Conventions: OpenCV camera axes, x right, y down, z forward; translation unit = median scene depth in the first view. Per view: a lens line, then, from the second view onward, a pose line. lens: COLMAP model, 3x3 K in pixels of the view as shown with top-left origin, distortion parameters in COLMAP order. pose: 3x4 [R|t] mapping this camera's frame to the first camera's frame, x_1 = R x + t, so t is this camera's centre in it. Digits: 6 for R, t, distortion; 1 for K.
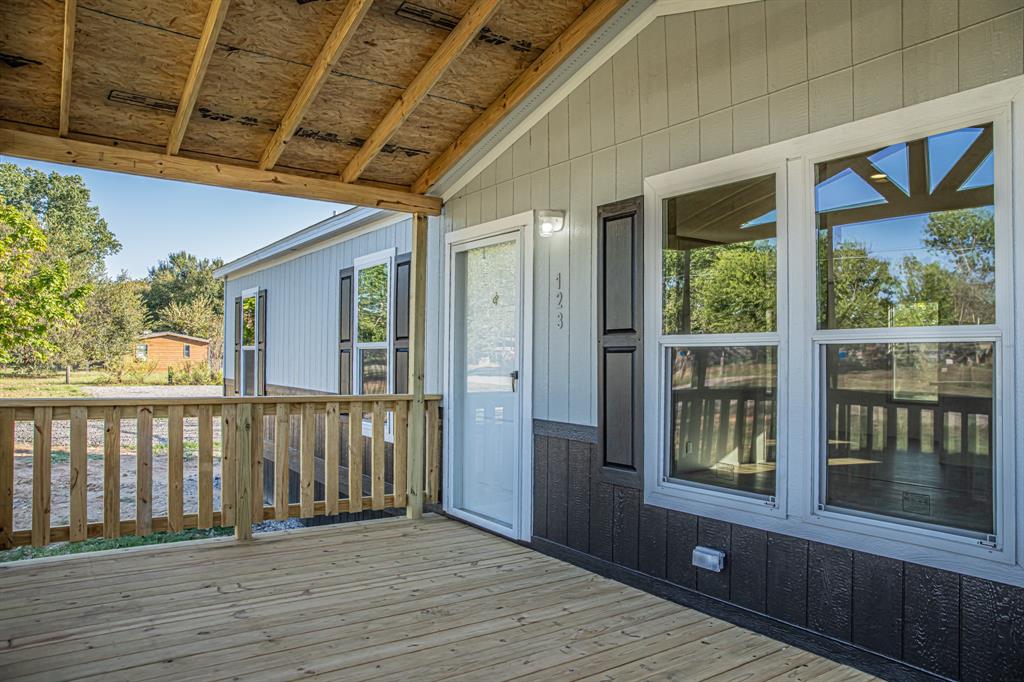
lens RADIAL K [[671.7, 0, 525.2], [0, 671.7, 367.5], [0, 0, 1]] dist [-0.072967, 0.059678]
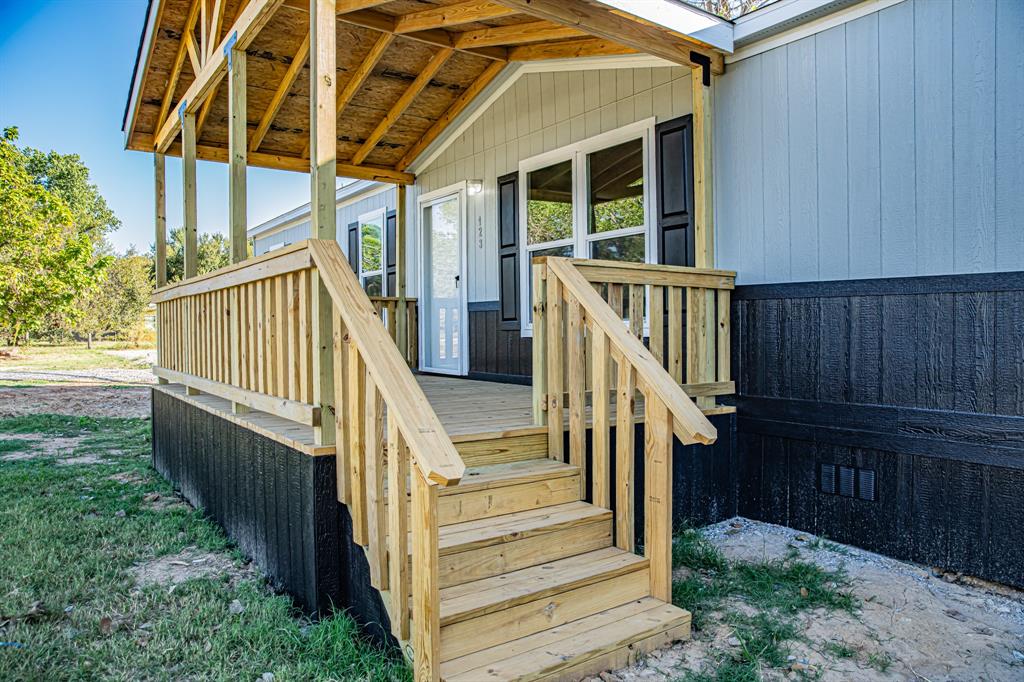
lens RADIAL K [[653.8, 0, 510.7], [0, 653.8, 353.9], [0, 0, 1]] dist [-0.073205, 0.064054]
pose [[0.999798, -0.016808, -0.011005, 0.122097], [0.017137, 0.999387, 0.030523, 0.140647], [0.010486, -0.030706, 0.999473, -0.592170]]
